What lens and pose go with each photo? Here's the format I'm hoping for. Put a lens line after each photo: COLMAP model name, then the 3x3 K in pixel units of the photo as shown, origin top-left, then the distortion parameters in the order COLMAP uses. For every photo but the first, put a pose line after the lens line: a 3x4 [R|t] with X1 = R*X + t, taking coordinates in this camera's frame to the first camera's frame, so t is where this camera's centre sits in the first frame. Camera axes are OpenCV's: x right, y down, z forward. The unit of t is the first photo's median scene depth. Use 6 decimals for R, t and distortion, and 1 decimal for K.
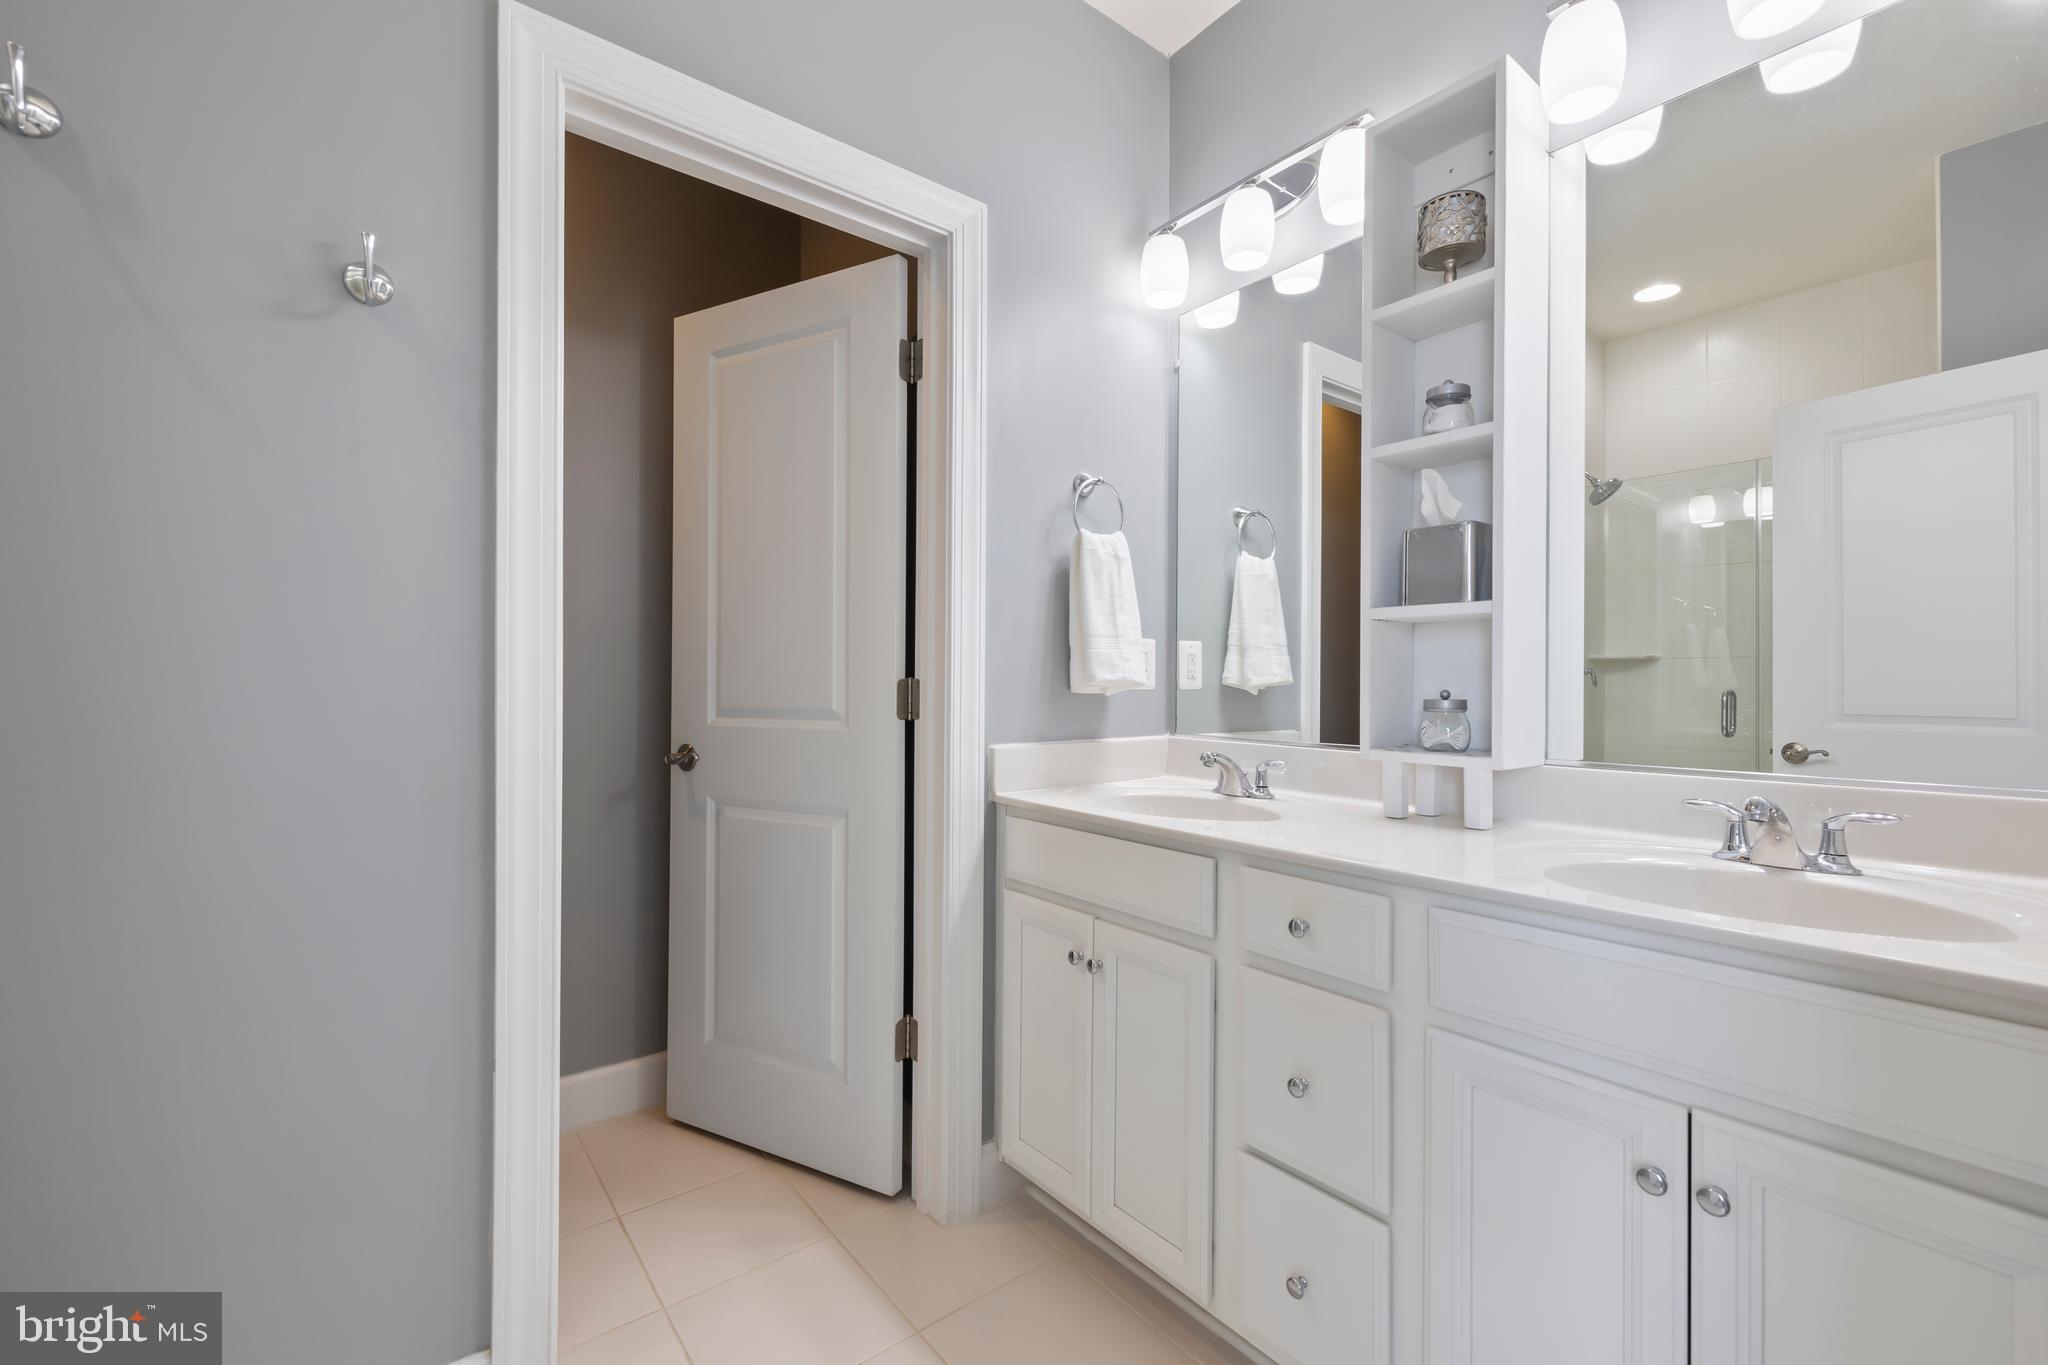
lens RADIAL K [[862.2, 0, 1028.4], [0, 862.2, 677.0], [0, 0, 1]] dist [0.000218, 0.000899]
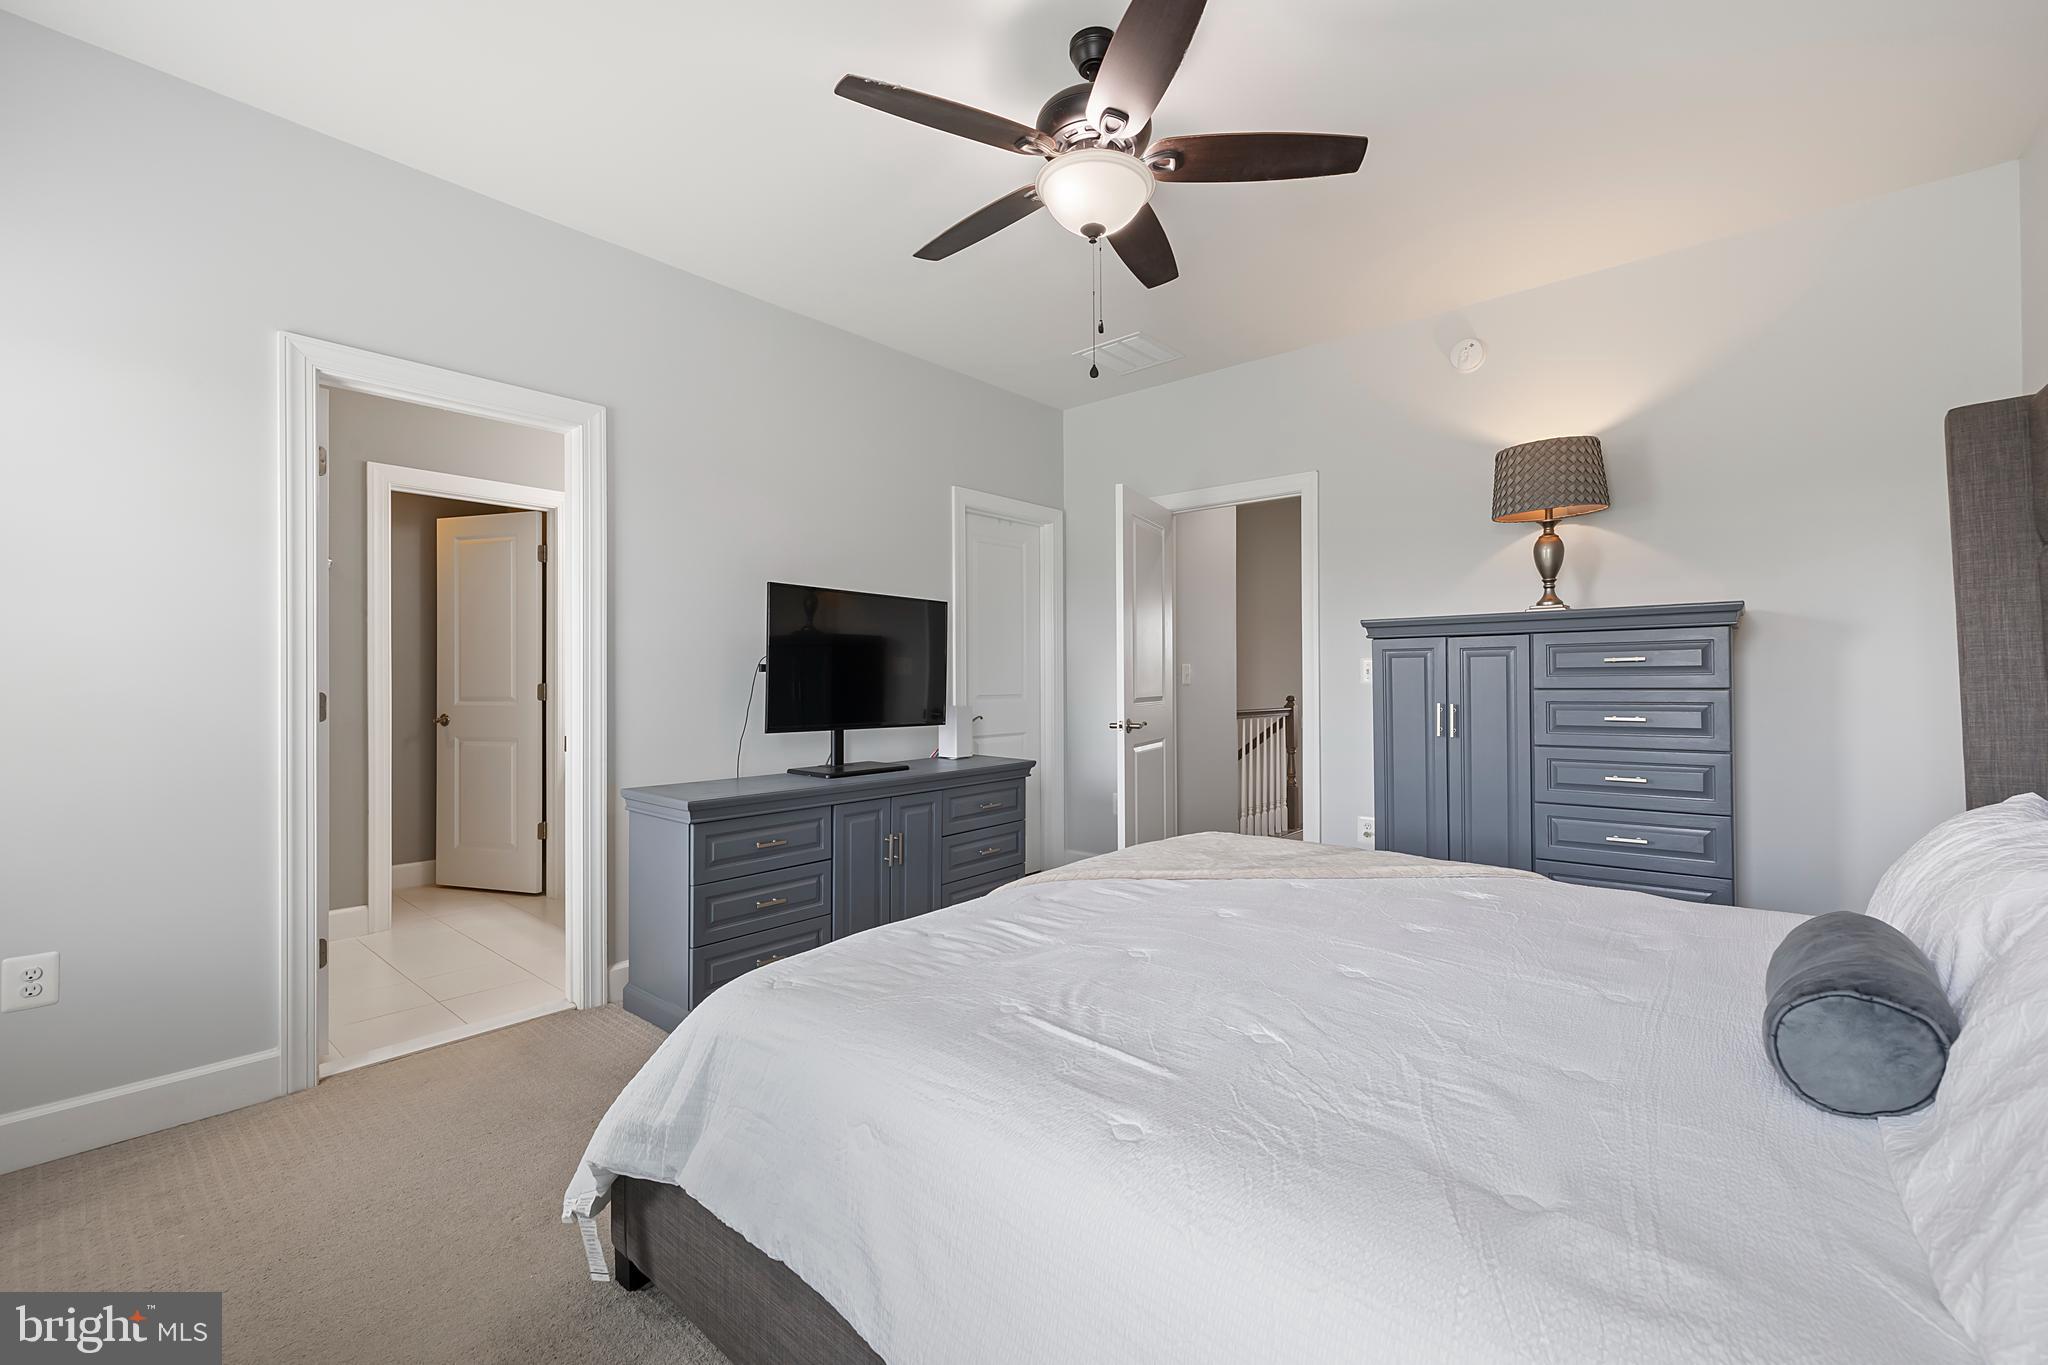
lens RADIAL K [[853.8, 0, 1024.0], [0, 853.8, 682.5], [0, 0, 1]] dist [0.002624, 0.000286]
pose [[0.982132, -0.005090, 0.188124, 0.691953], [0.004024, 0.999974, 0.006046, -0.011062], [-0.188150, -0.005181, 0.982127, -1.523632]]
